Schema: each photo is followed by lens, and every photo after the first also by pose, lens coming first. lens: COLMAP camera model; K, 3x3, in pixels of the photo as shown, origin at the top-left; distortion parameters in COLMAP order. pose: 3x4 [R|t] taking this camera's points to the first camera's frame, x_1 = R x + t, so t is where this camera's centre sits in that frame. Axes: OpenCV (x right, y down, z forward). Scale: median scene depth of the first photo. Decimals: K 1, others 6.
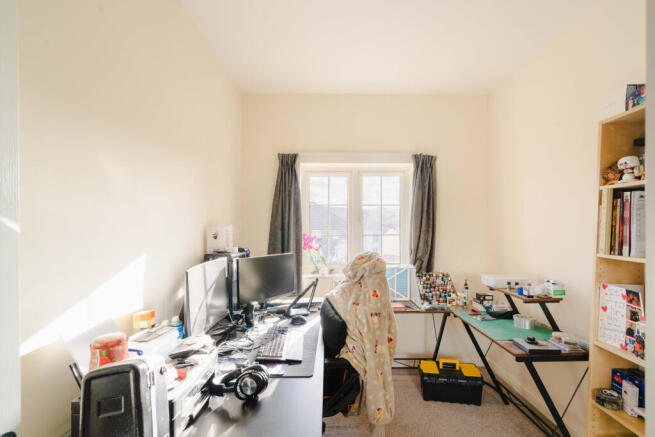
lens RADIAL K [[305.7, 0, 331.5], [0, 305.7, 232.1], [0, 0, 1]] dist [-0.014183, 0.003058]
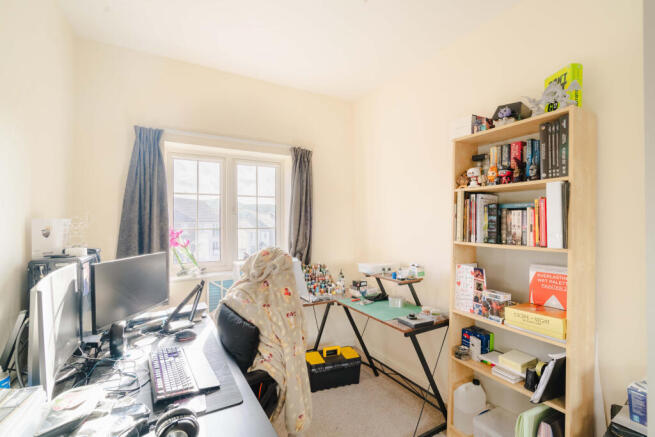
lens RADIAL K [[305.7, 0, 327.2], [0, 305.7, 220.0], [0, 0, 1]] dist [-0.014183, 0.003058]
pose [[0.866011, 0.002709, 0.500018, -0.193657], [0.005206, 0.999882, -0.014434, -0.002035], [-0.499998, 0.015103, 0.865895, 0.118418]]
